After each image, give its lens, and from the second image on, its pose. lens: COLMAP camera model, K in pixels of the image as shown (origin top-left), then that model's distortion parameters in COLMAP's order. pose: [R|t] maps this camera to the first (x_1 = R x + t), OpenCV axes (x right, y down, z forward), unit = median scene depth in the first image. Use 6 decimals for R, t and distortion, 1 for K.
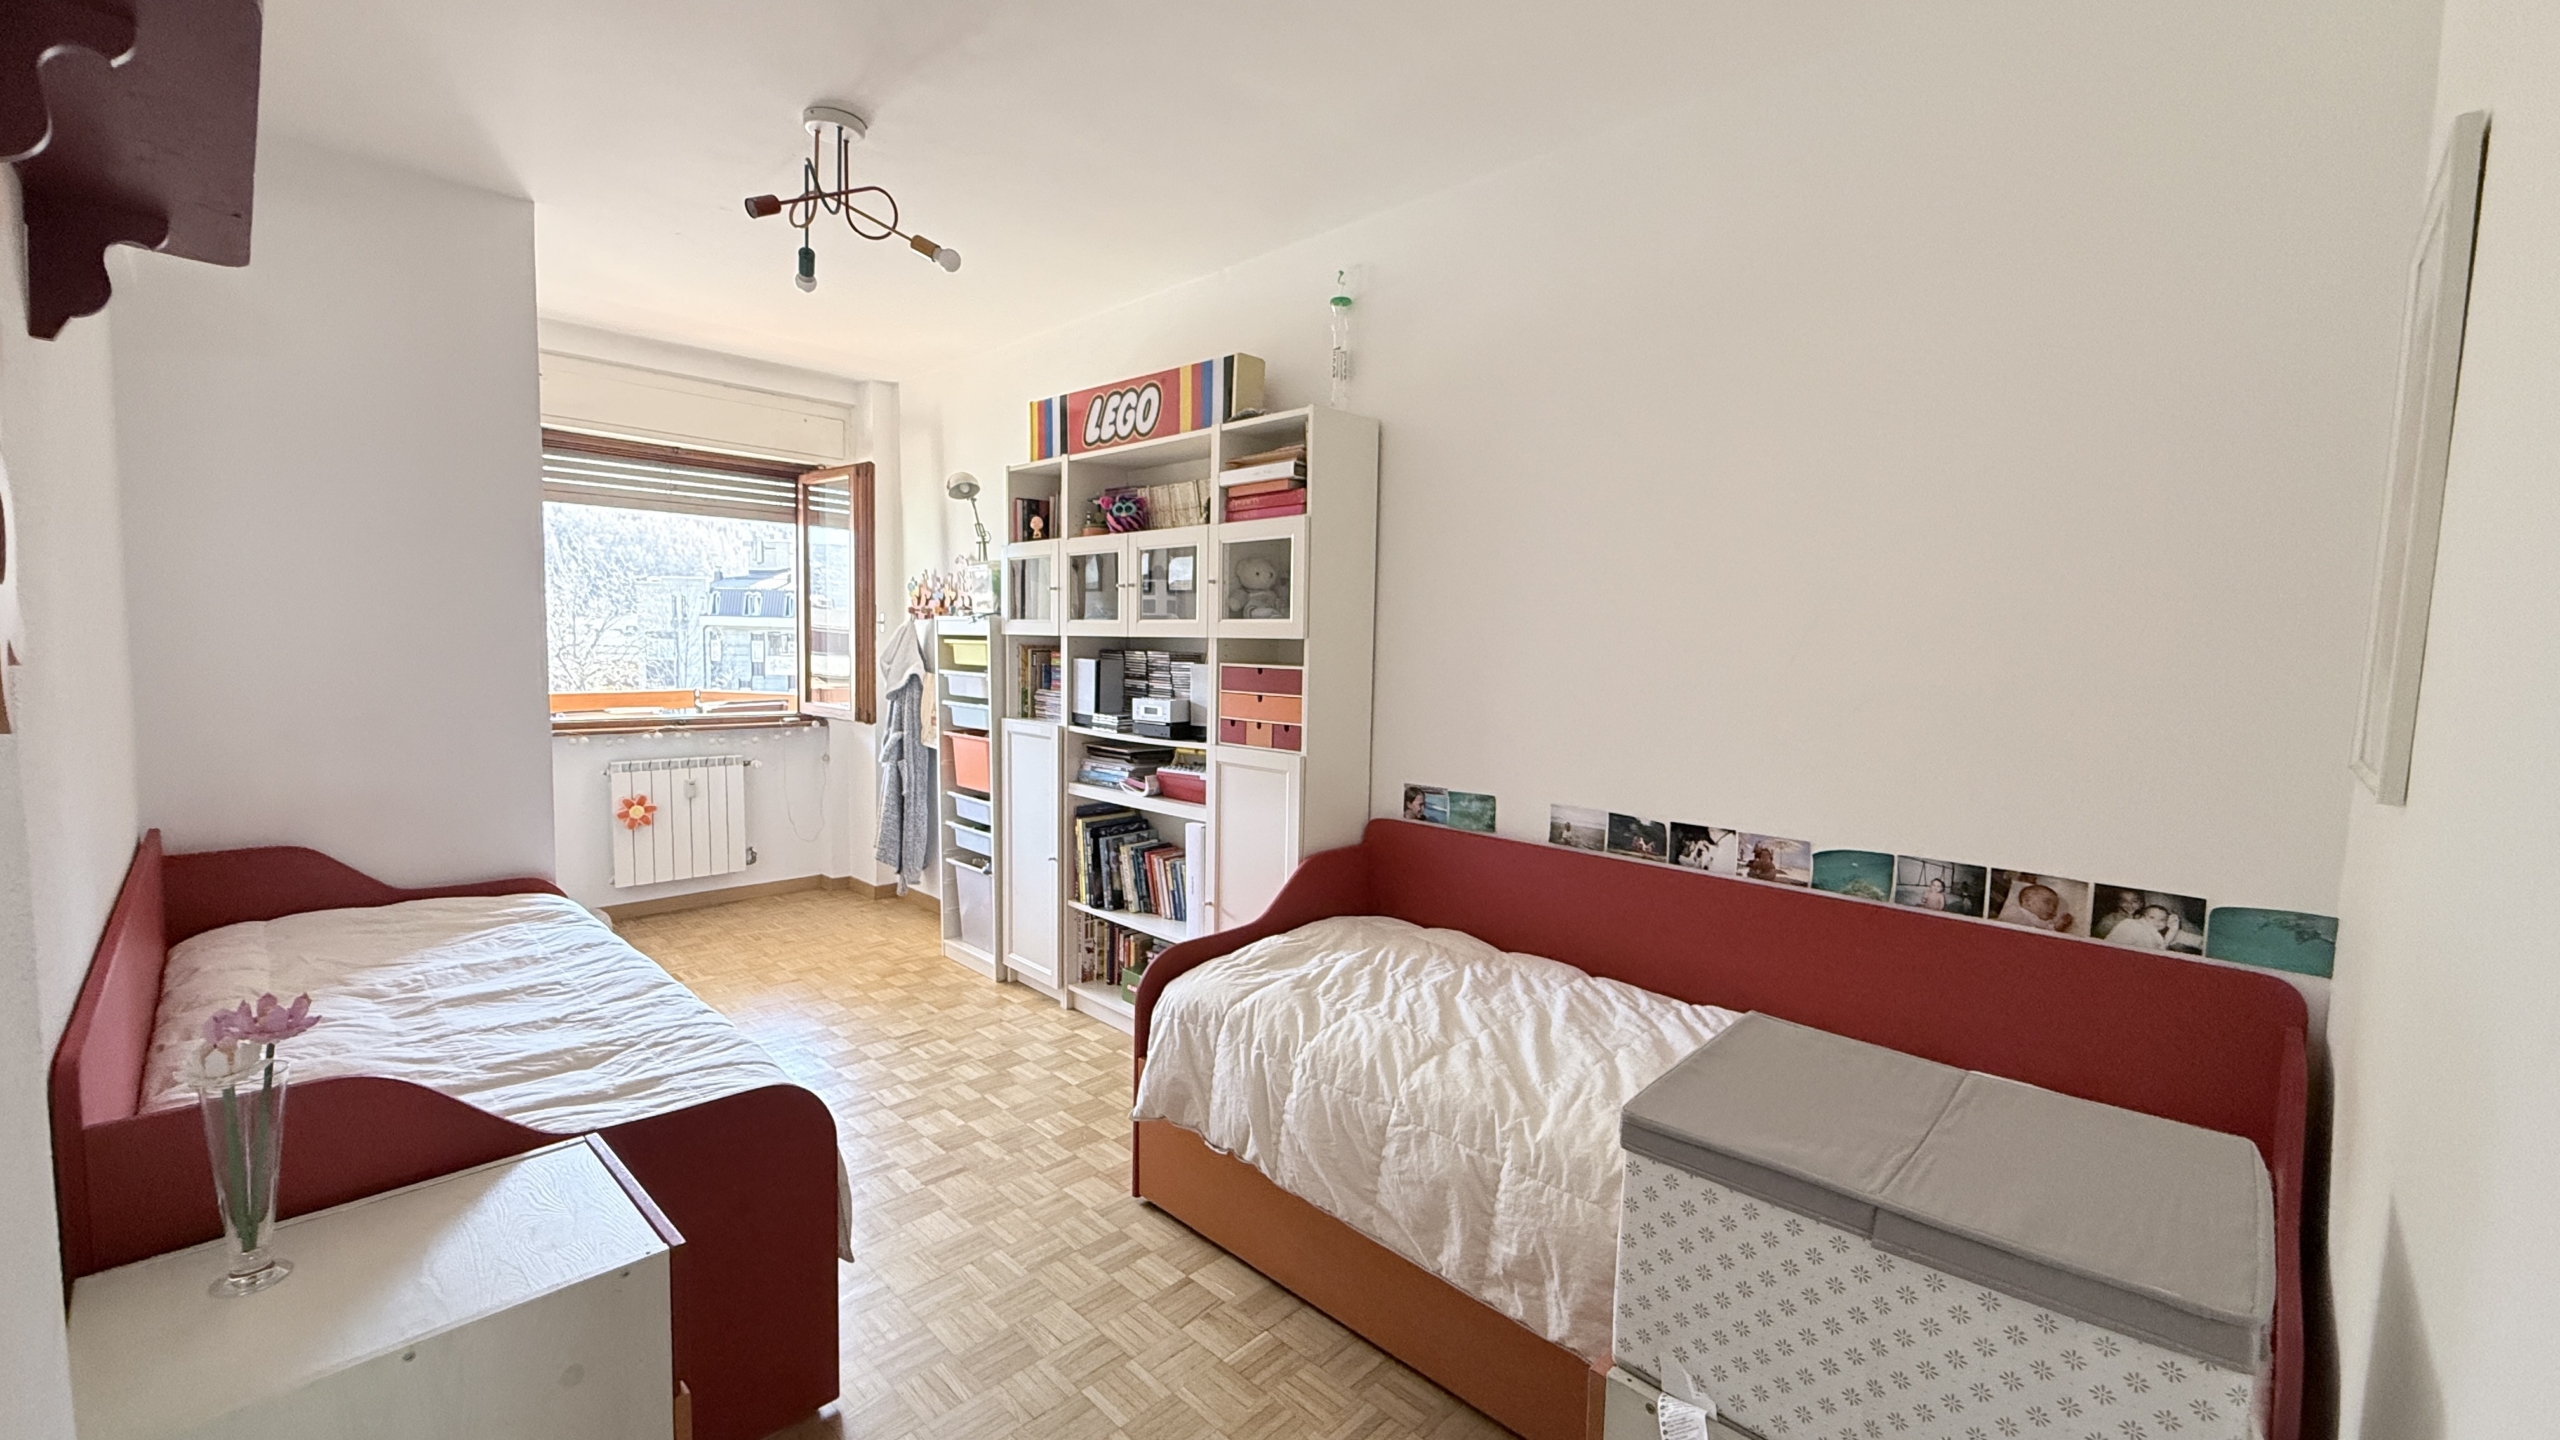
lens RADIAL K [[1012.4, 0, 1271.8], [0, 1012.4, 719.6], [0, 0, 1]] dist [-0.000644, -0.000112]
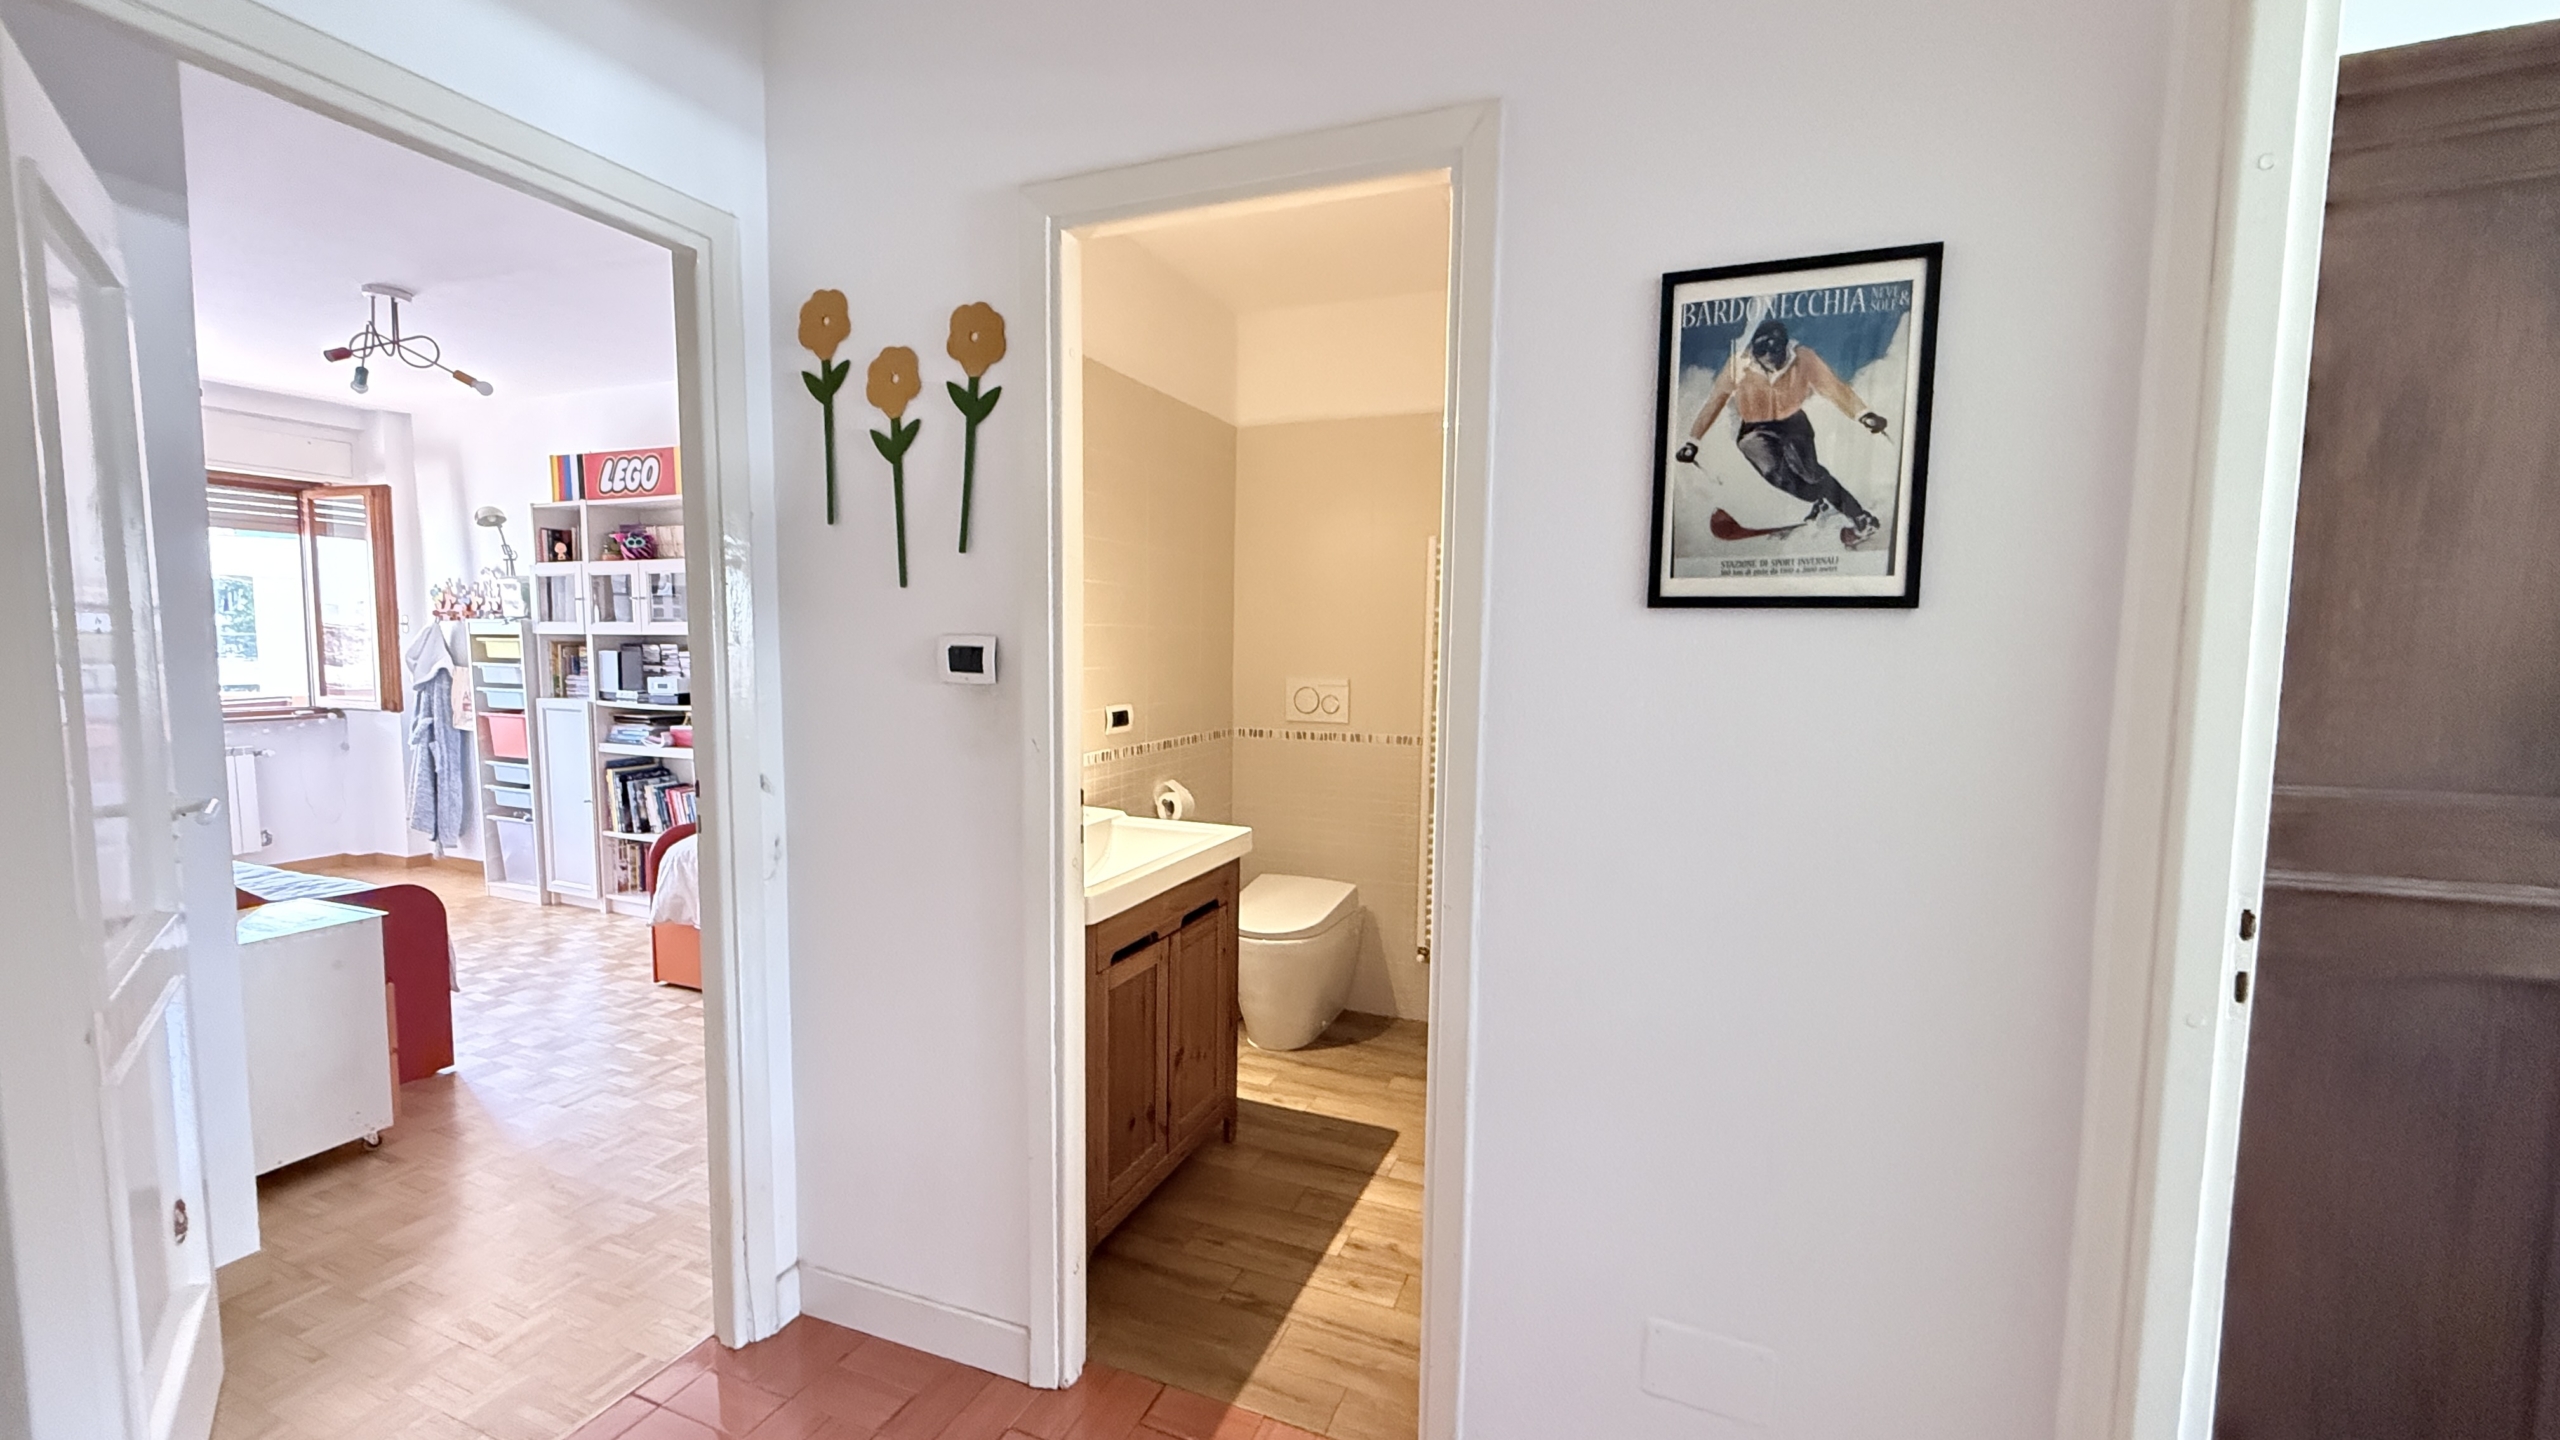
lens RADIAL K [[1015.9, 0, 1273.8], [0, 1015.9, 725.1], [0, 0, 1]] dist [0.000956, 0.000060]
pose [[0.928930, -0.042275, 0.367835, 0.140416], [0.038067, 0.999100, 0.018692, 0.048330], [-0.368295, -0.003361, 0.929703, -0.601815]]
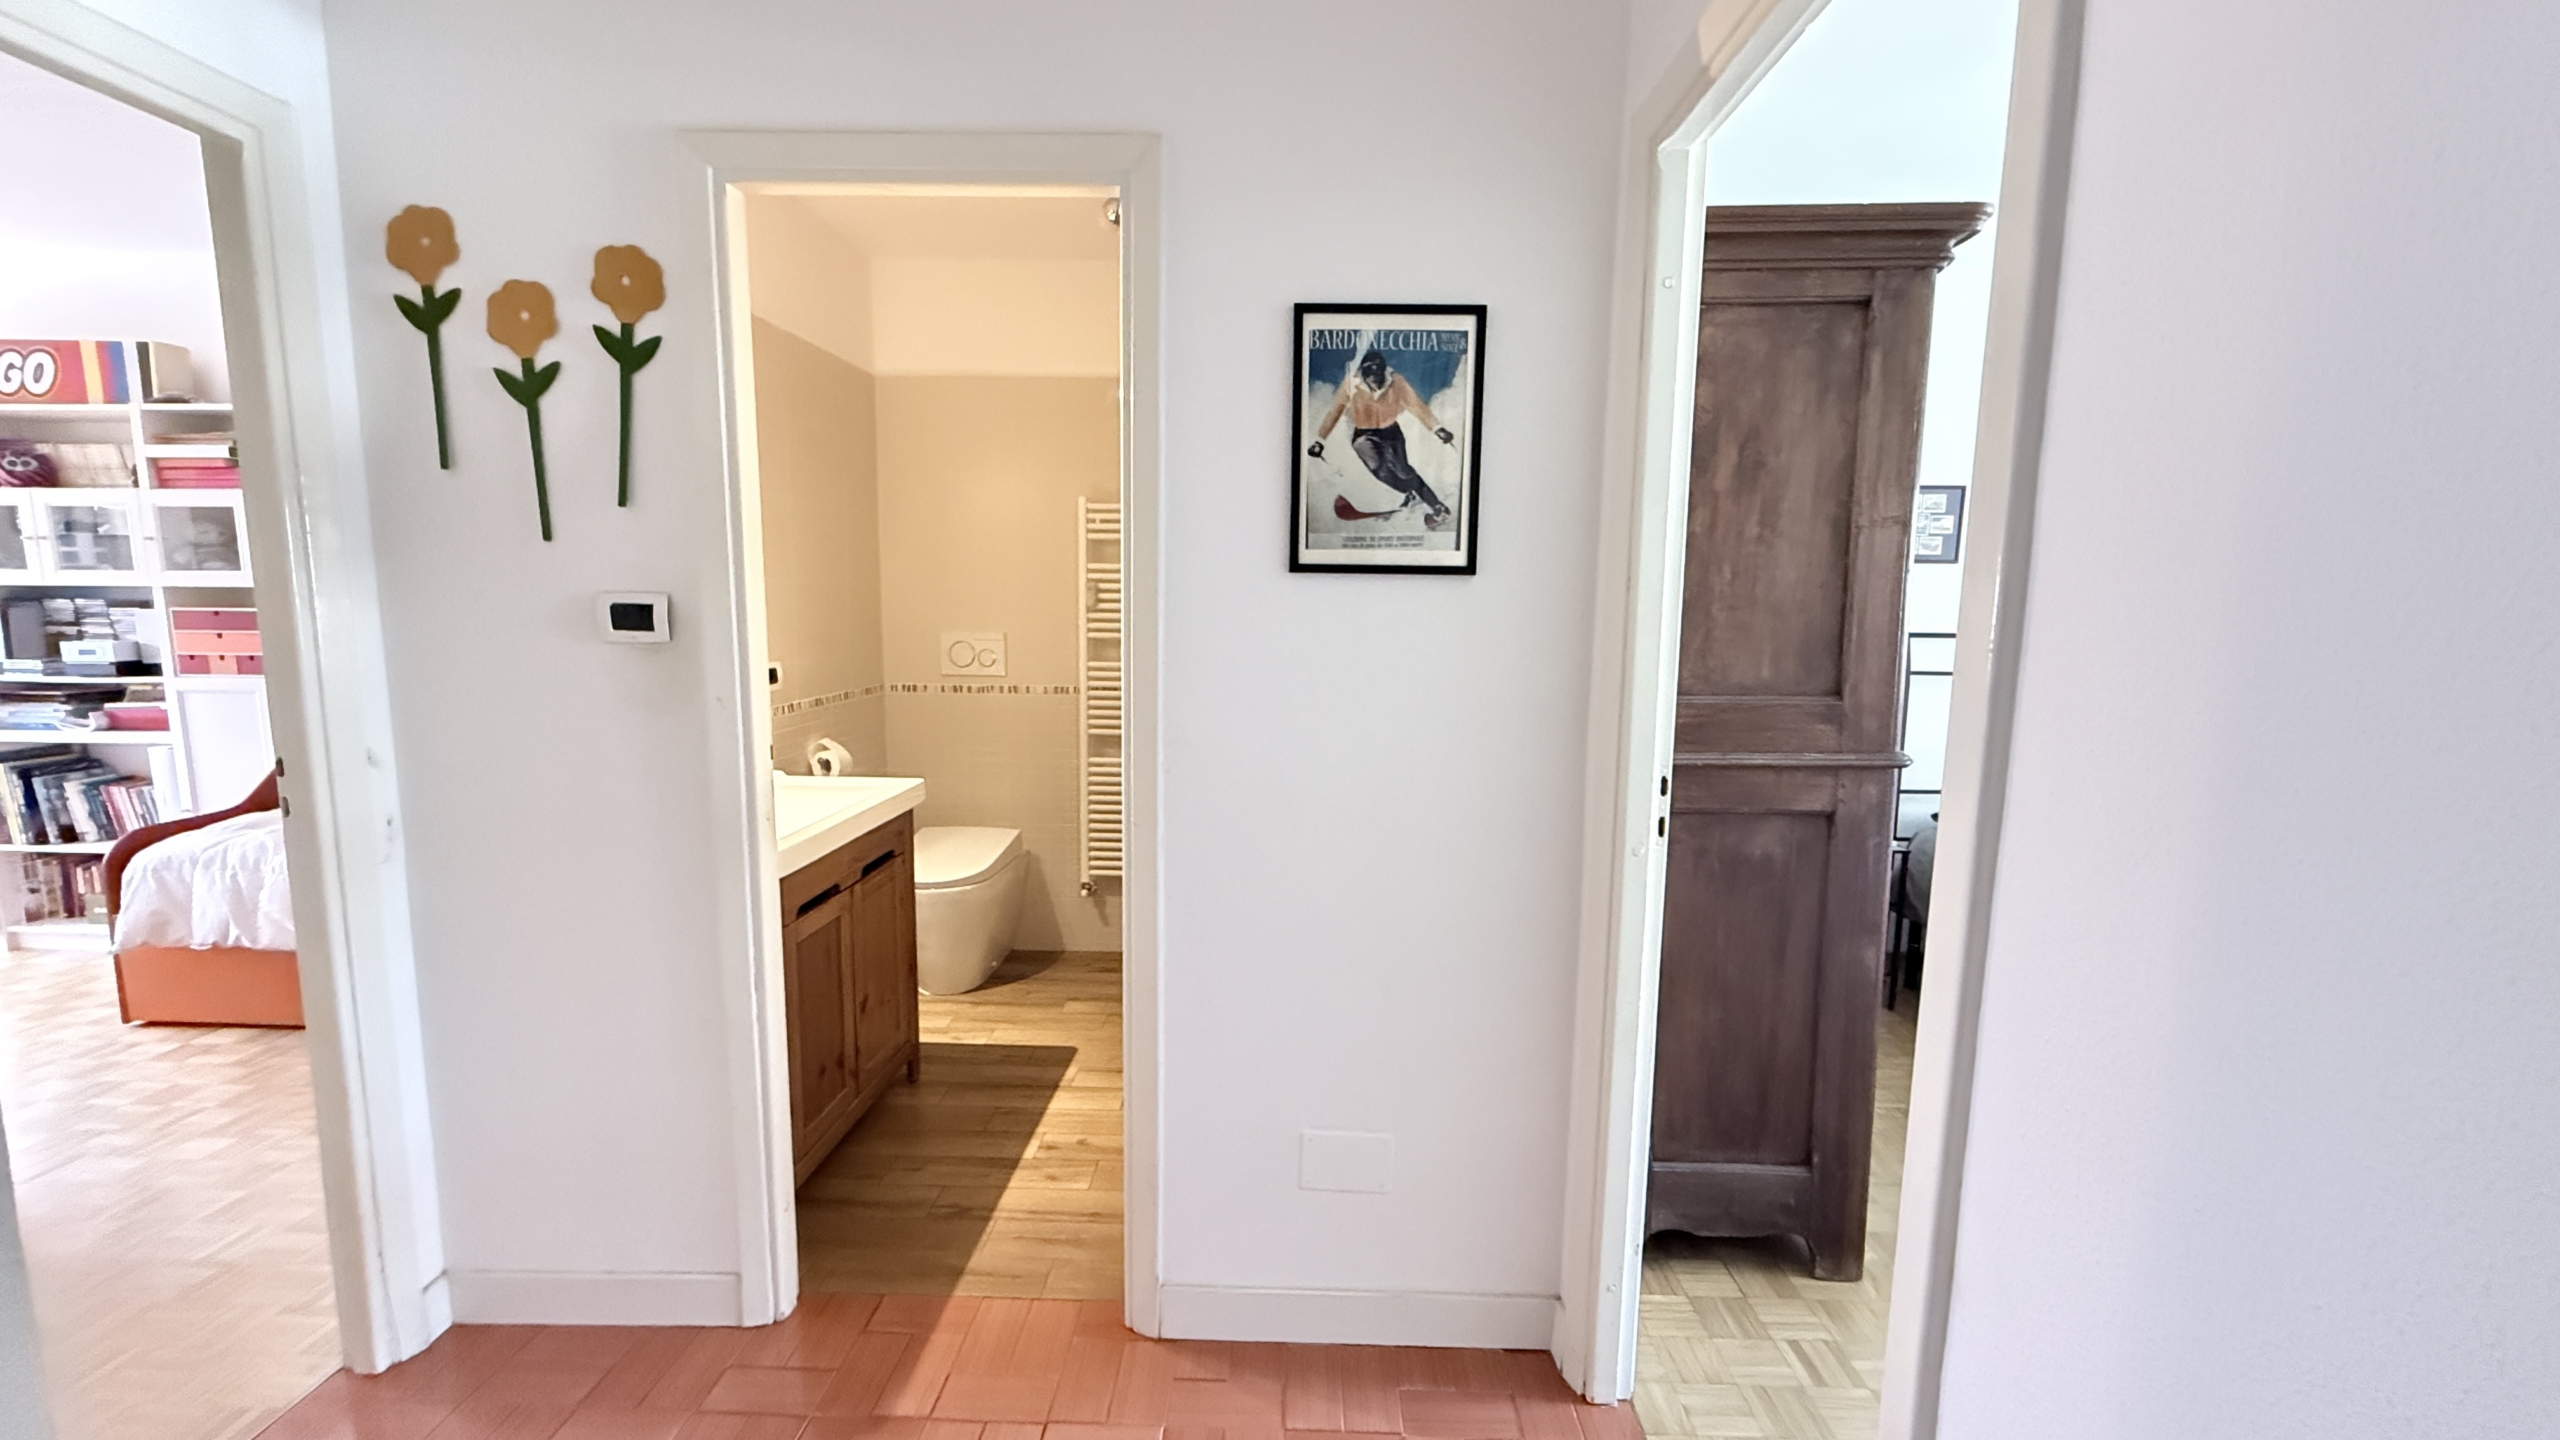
lens RADIAL K [[1015.9, 0, 1273.8], [0, 1015.9, 725.1], [0, 0, 1]] dist [0.000956, 0.000060]
pose [[0.737411, -0.097813, 0.668324, 0.080078], [0.056931, 0.994939, 0.082798, 0.048201], [-0.673041, -0.023008, 0.739247, -0.649394]]
